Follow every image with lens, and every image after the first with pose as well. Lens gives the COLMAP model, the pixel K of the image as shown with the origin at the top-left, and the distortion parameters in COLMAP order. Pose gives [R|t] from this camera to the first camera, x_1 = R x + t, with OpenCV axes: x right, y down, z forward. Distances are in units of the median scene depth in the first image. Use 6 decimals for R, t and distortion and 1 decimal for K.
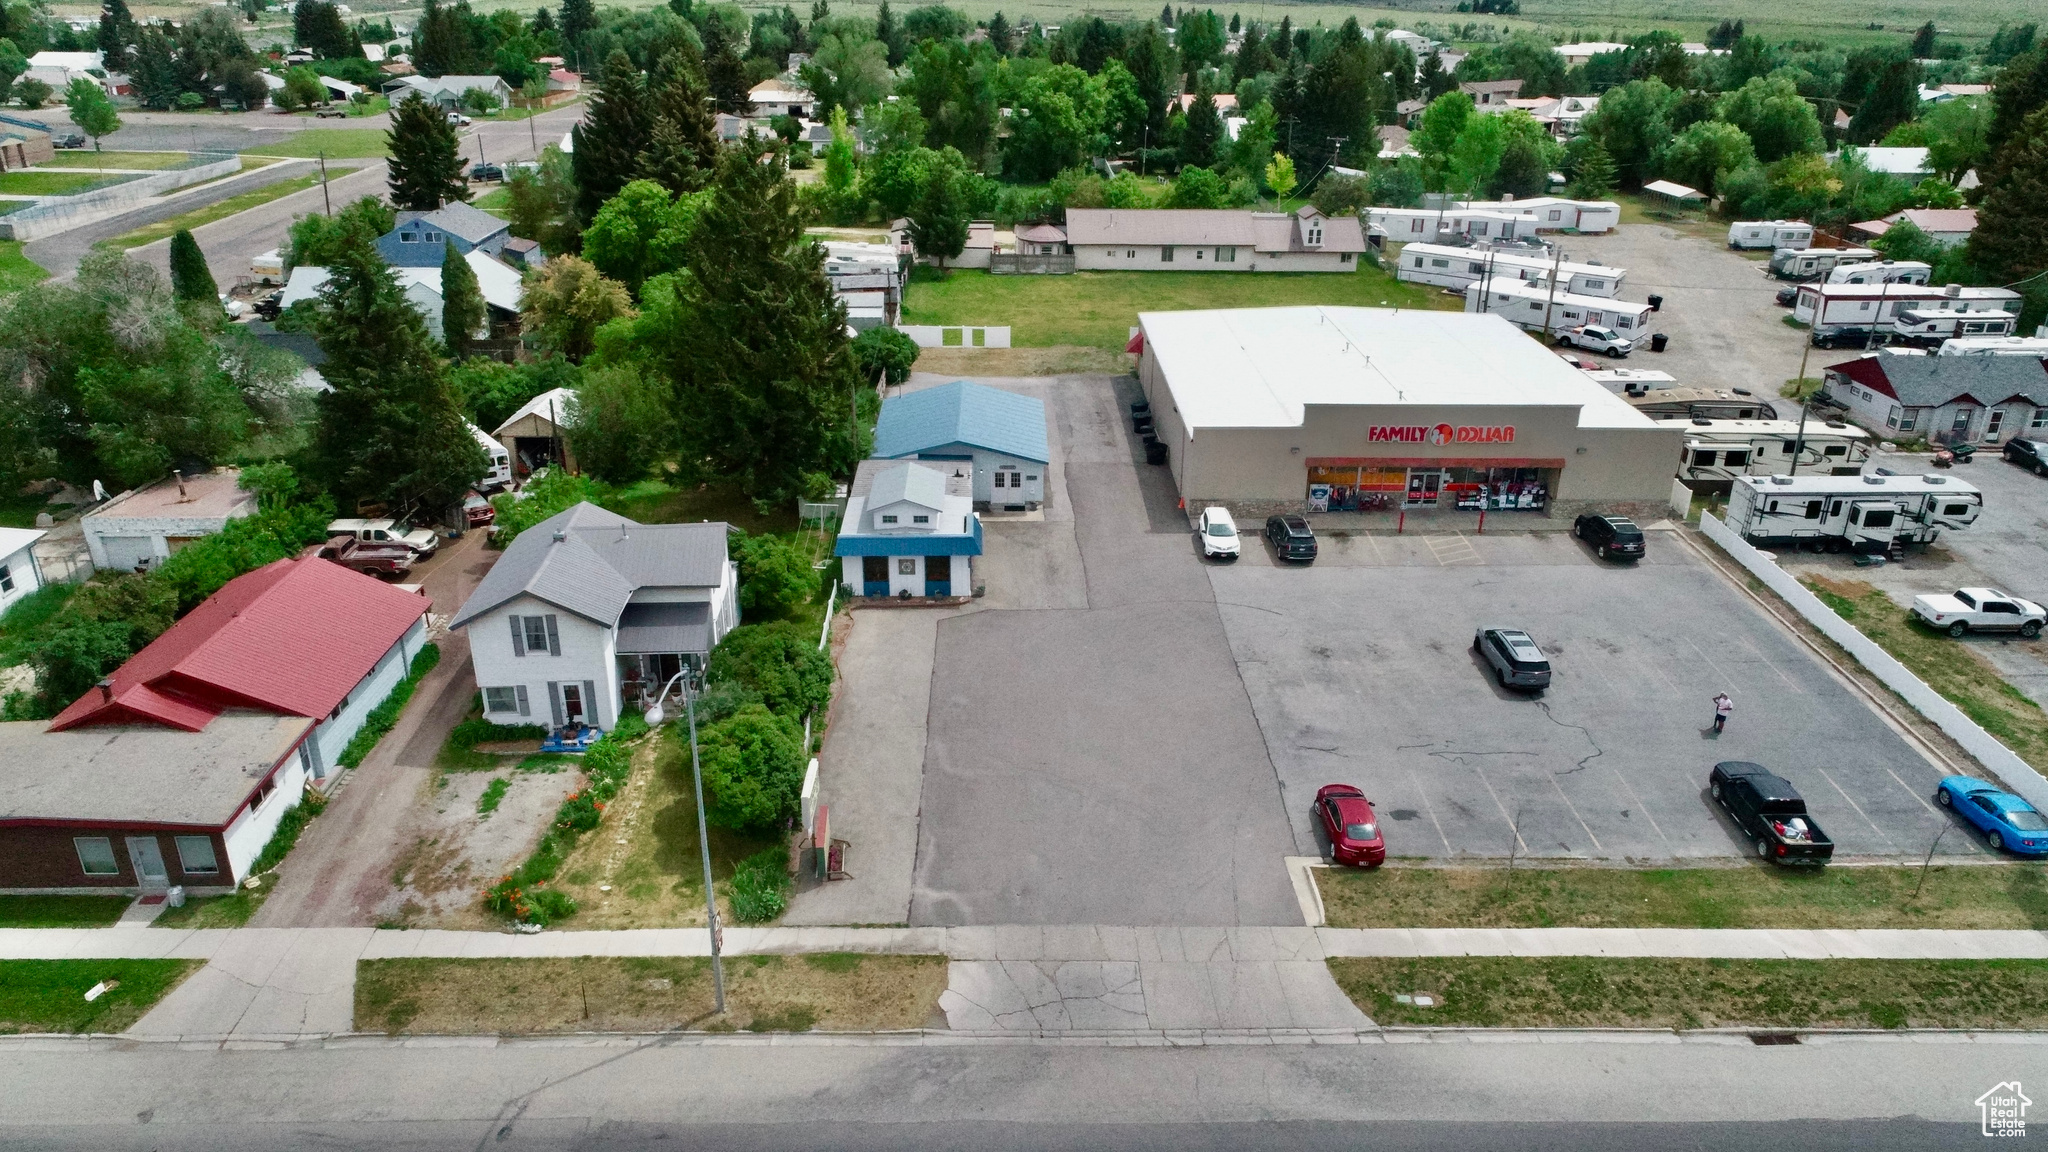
lens RADIAL K [[1373.2, 0, 1021.3], [0, 1373.2, 572.2], [0, 0, 1]] dist [0.000438, -0.002136]
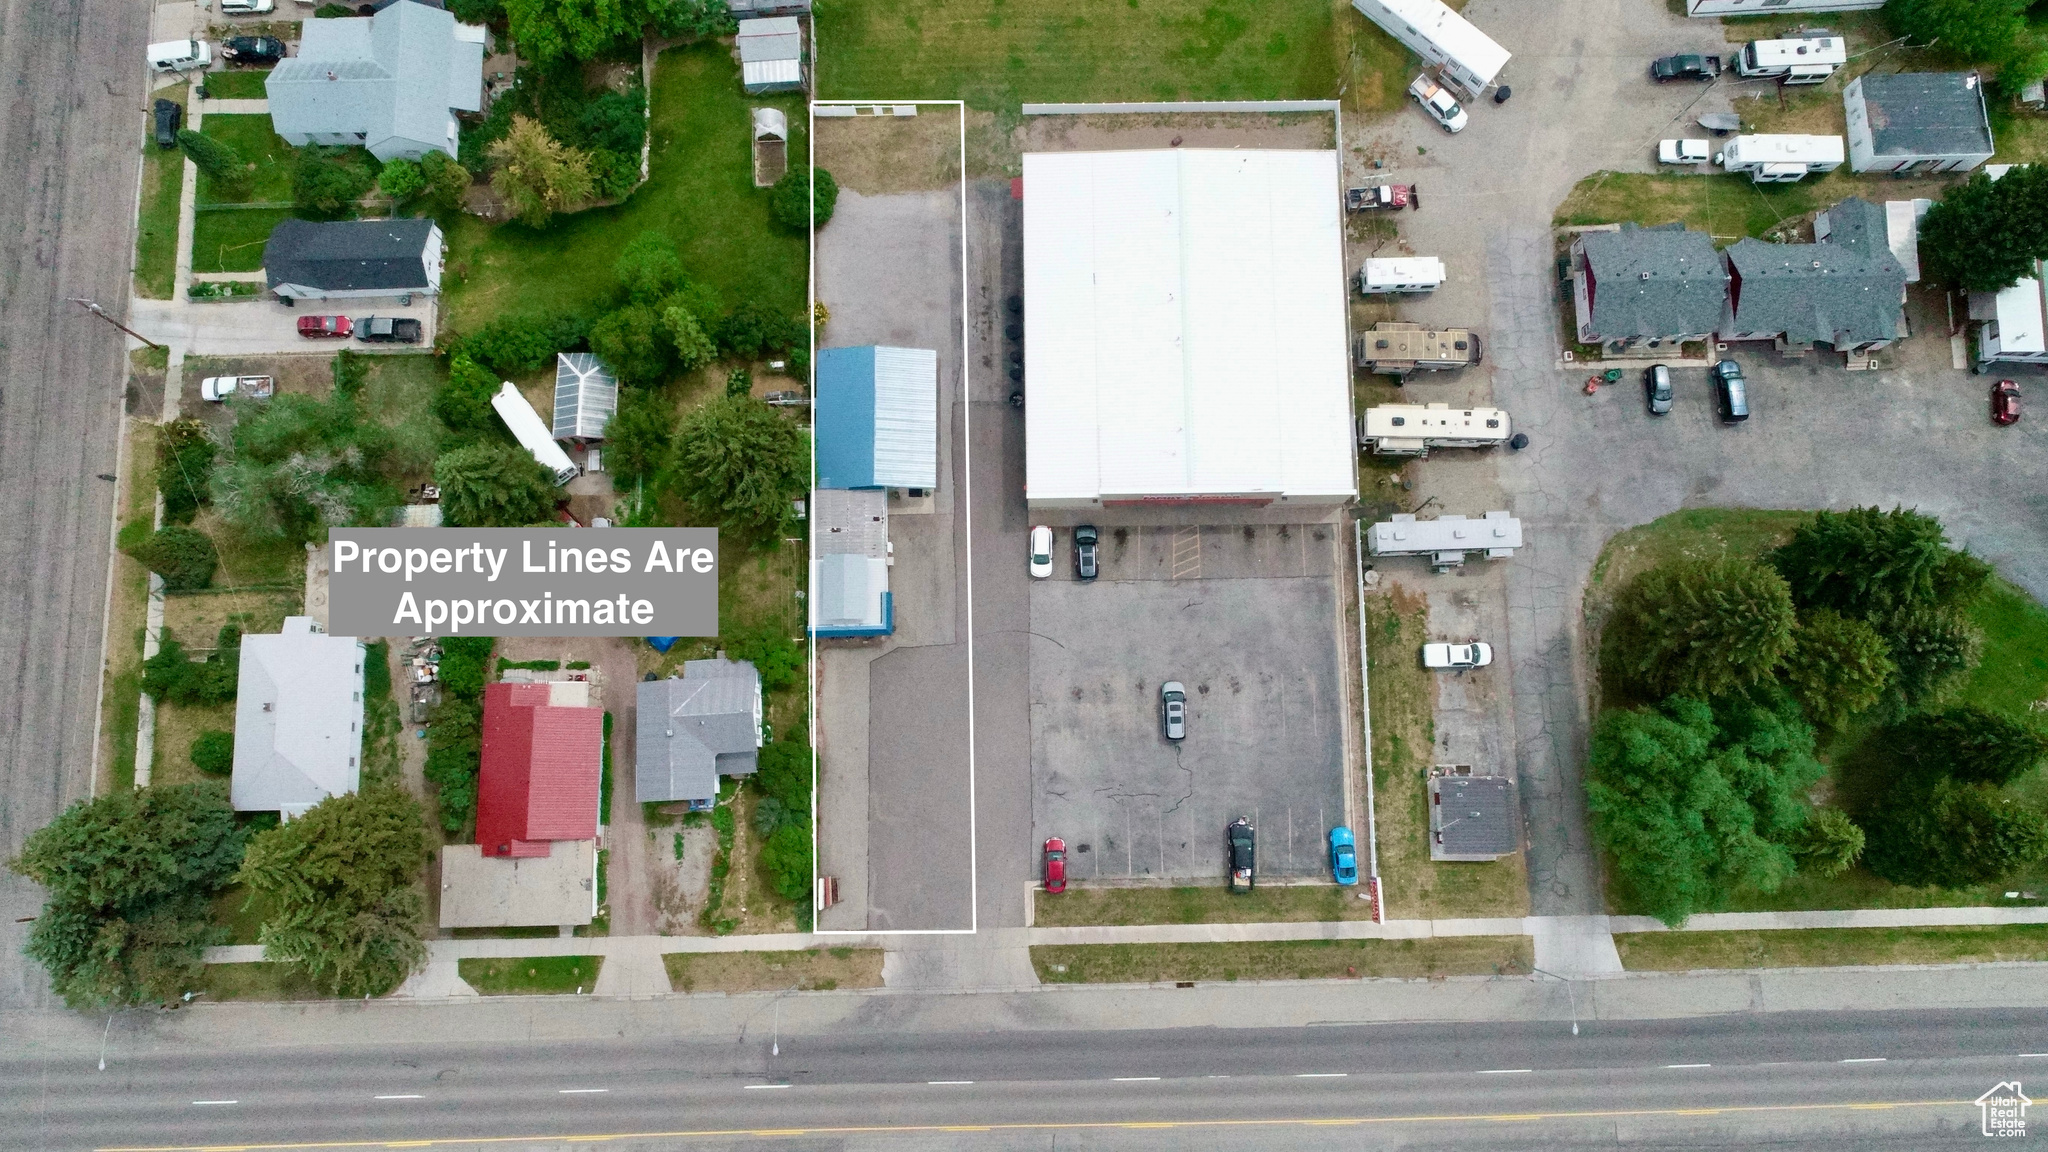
lens RADIAL K [[1373.2, 0, 1021.3], [0, 1373.2, 572.2], [0, 0, 1]] dist [0.000438, -0.002136]
pose [[0.999933, 0.003124, -0.011183, 0.155645], [0.007709, 0.541629, 0.840582, -1.522746], [0.008683, -0.840612, 0.541568, 0.125206]]
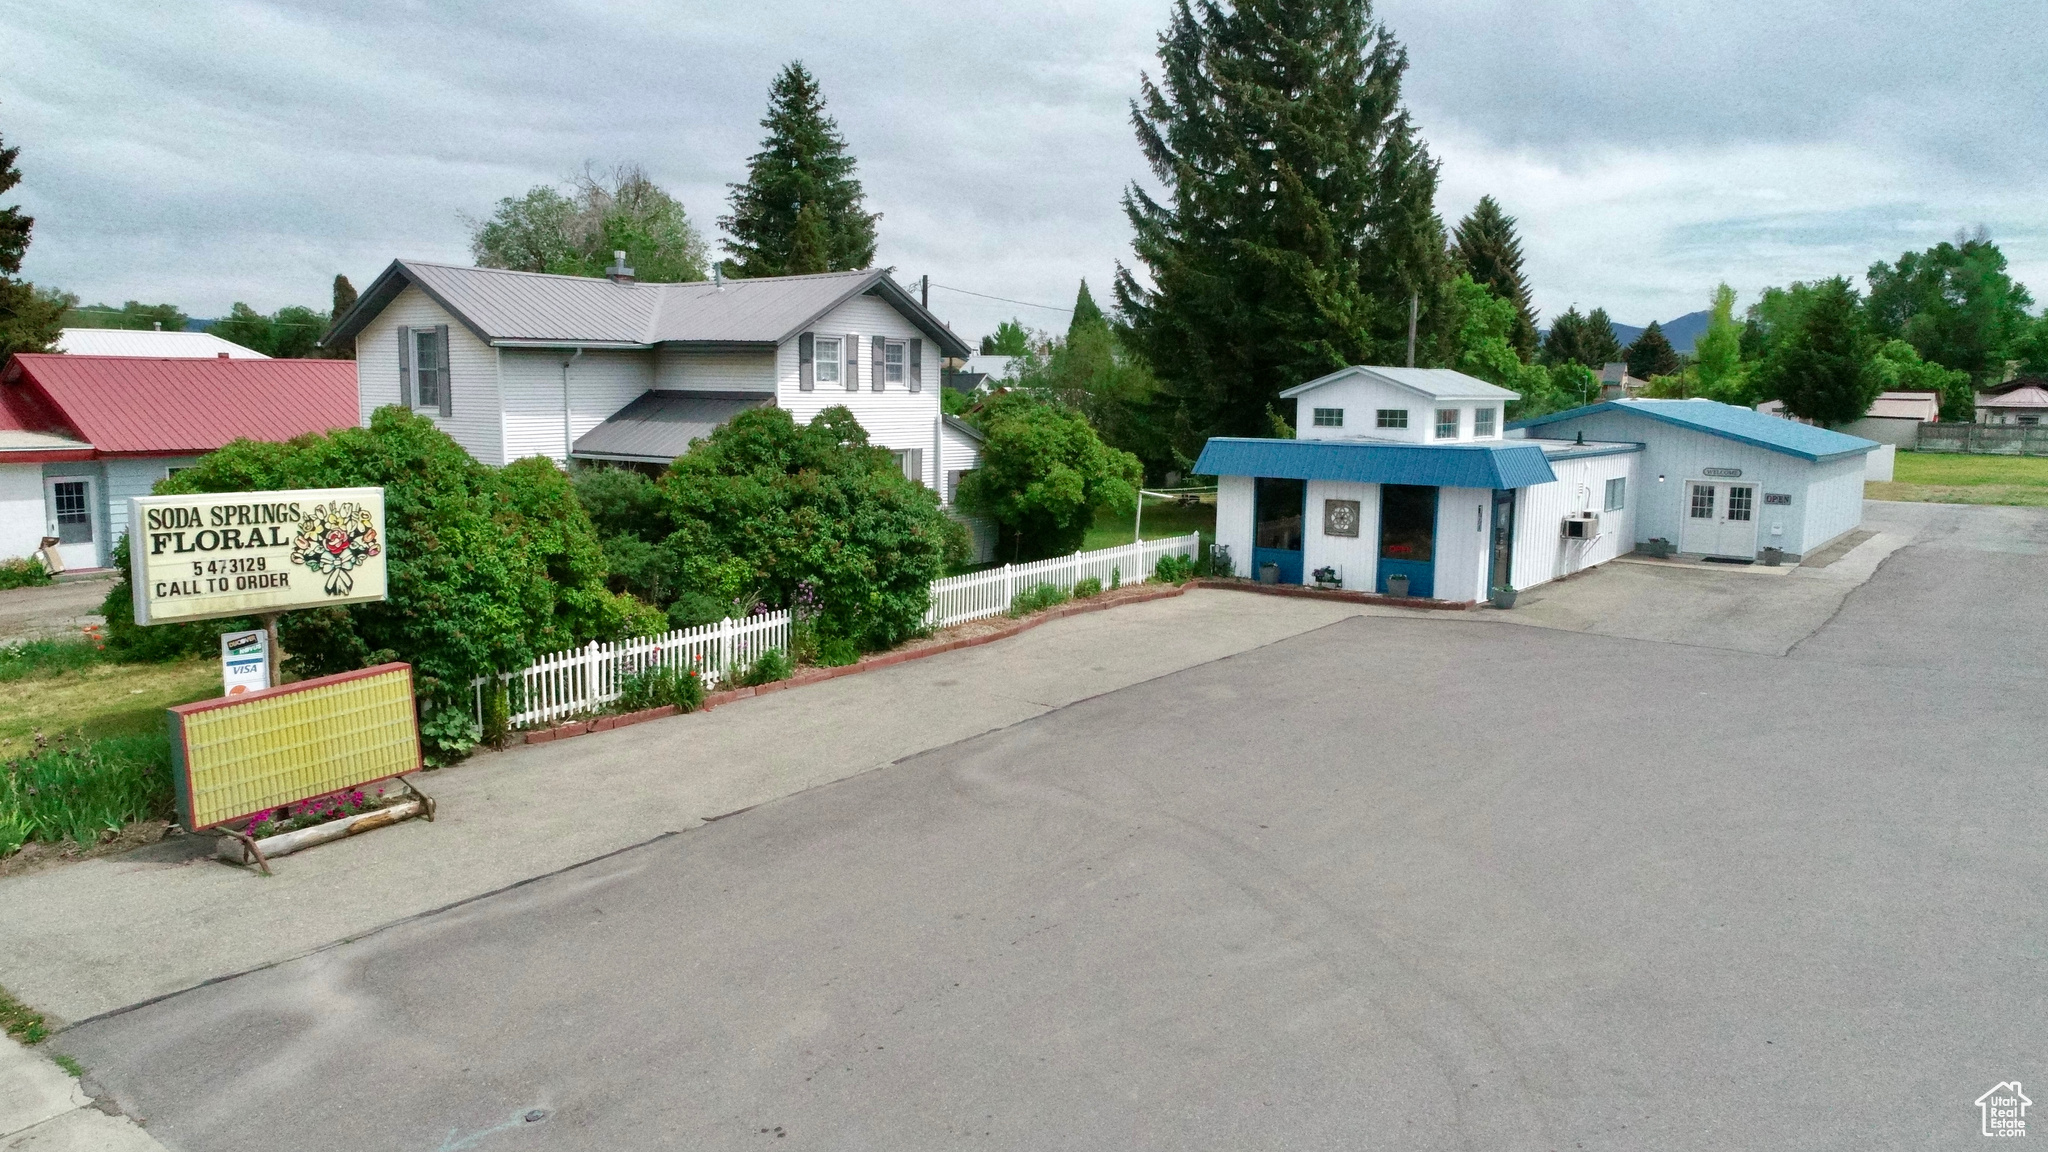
lens RADIAL K [[1373.2, 0, 1021.3], [0, 1373.2, 572.2], [0, 0, 1]] dist [0.000438, -0.002136]
pose [[0.777284, 0.085487, -0.623315, 0.118191], [-0.256733, 0.947584, -0.190190, 0.127207], [0.574385, 0.307857, 0.758489, 0.612329]]
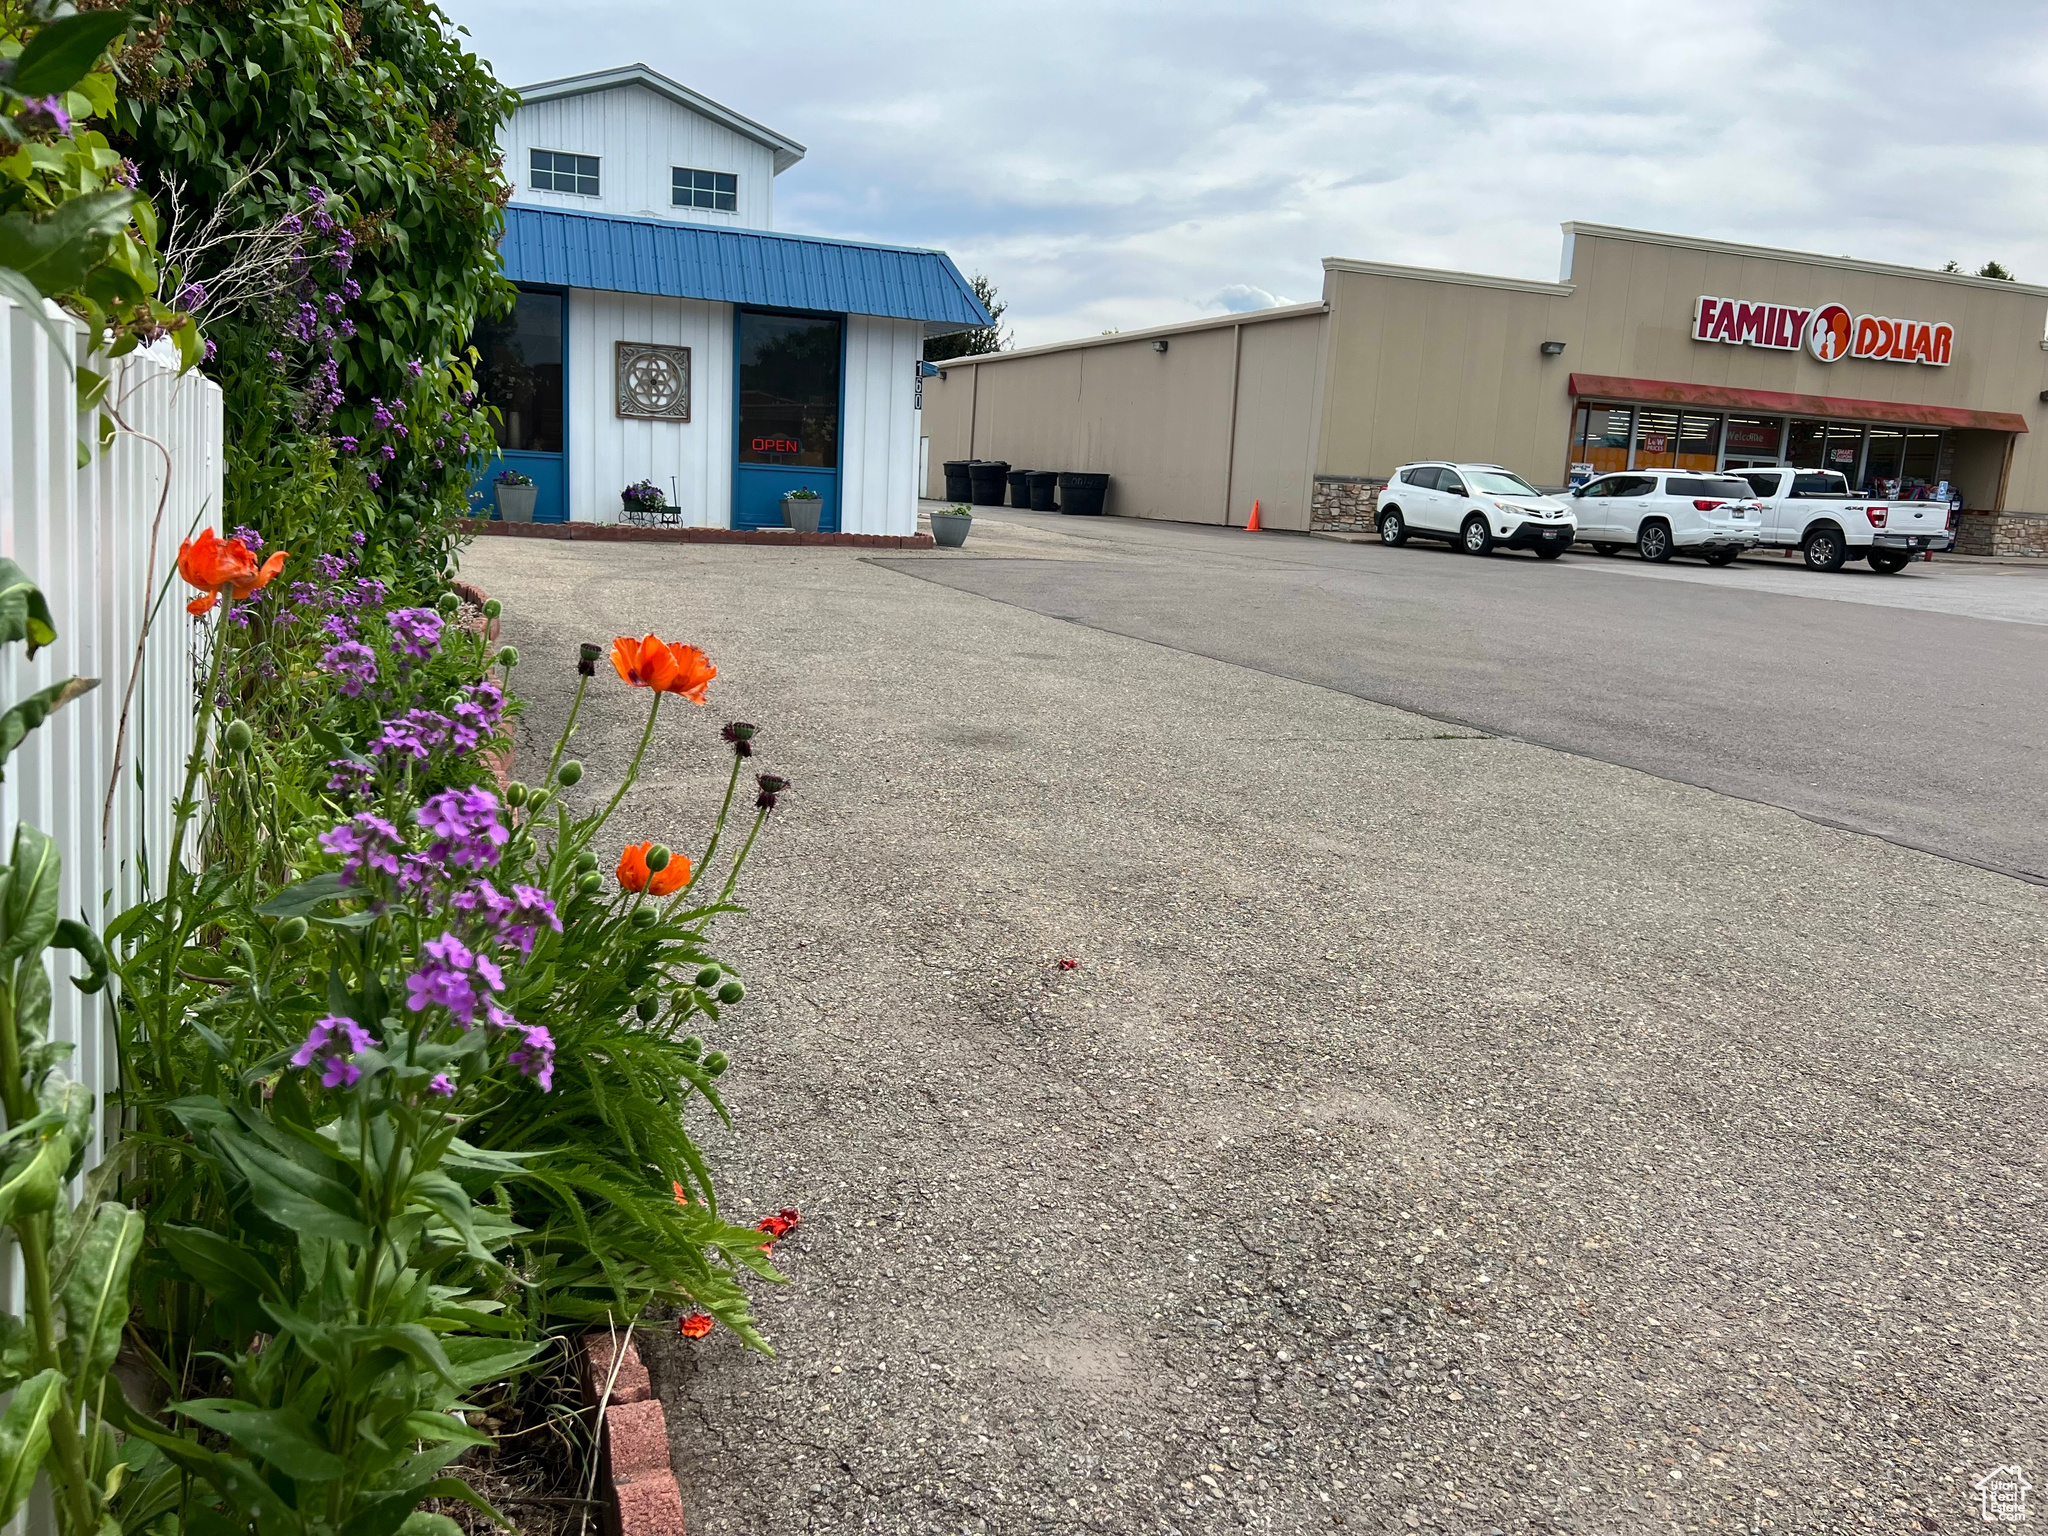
lens RADIAL K [[1547.9, 0, 1023.6], [0, 1547.9, 754.3], [0, 0, 1]] dist [0.051852, -0.045636]
pose [[0.930205, -0.024593, 0.366215, -0.122824], [0.106891, 0.972656, -0.206191, 0.114276], [-0.351130, 0.230945, 0.907399, 0.775537]]
